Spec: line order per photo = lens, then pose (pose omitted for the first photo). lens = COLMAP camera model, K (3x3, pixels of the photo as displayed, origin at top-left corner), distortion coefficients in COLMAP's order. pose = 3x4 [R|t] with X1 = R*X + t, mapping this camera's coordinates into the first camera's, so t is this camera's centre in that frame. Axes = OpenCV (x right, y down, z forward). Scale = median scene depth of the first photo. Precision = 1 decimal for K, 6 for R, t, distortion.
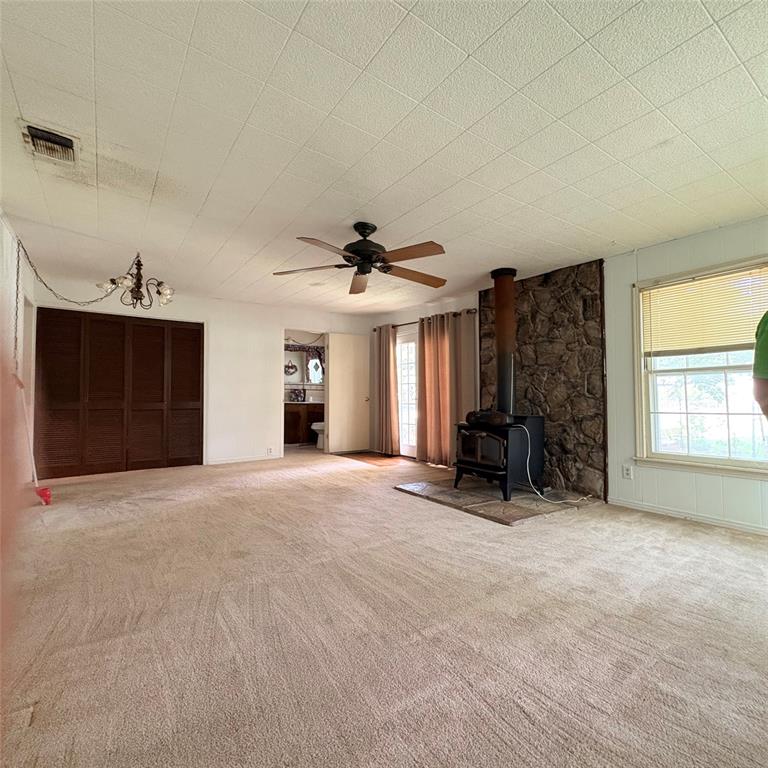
lens RADIAL K [[405.3, 0, 385.6], [0, 405.3, 383.9], [0, 0, 1]] dist [0.003054, -0.000883]
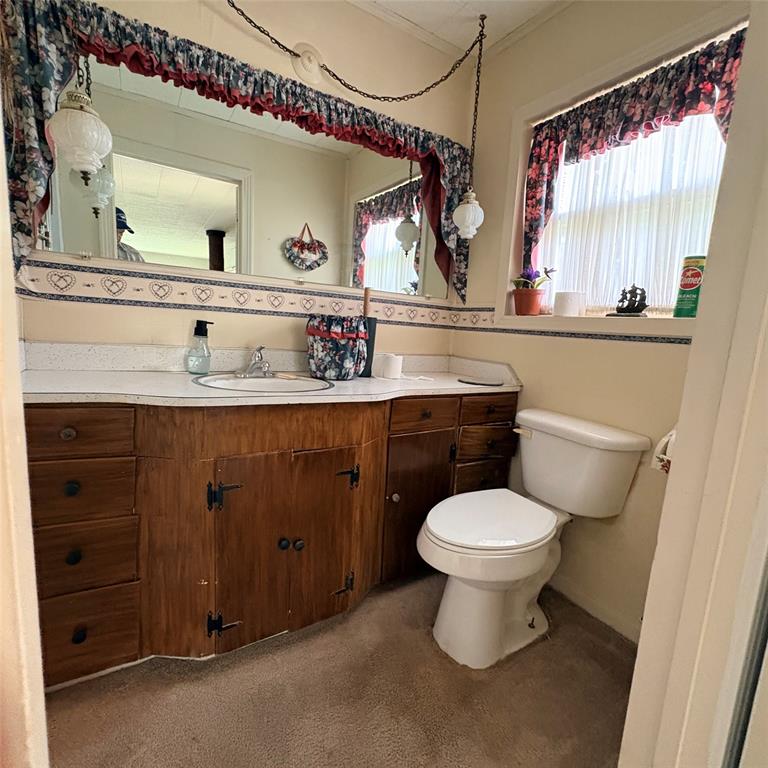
lens RADIAL K [[405.3, 0, 381.4], [0, 405.3, 384.4], [0, 0, 1]] dist [0.003054, -0.000883]
pose [[0.997184, 0.064296, -0.038604, -0.160290], [-0.056715, 0.983333, 0.172744, 0.008564], [0.049067, -0.170068, 0.984210, 0.684862]]
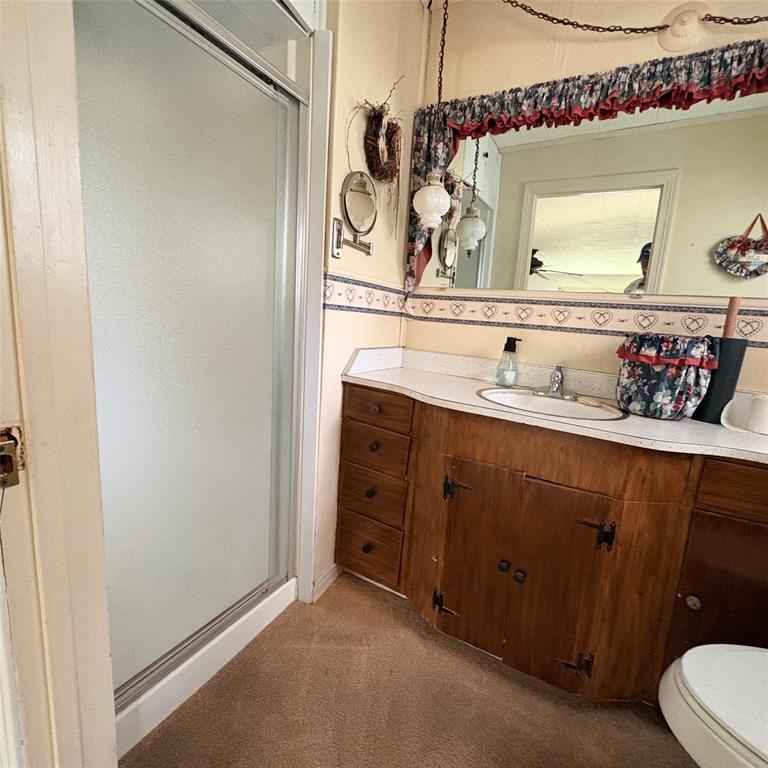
lens RADIAL K [[405.3, 0, 383.0], [0, 405.3, 384.0], [0, 0, 1]] dist [0.003054, -0.000883]
pose [[0.437404, 0.175320, -0.882009, -0.107736], [-0.041184, 0.983688, 0.175107, 0.007009], [0.898321, -0.040268, 0.437490, 0.716435]]
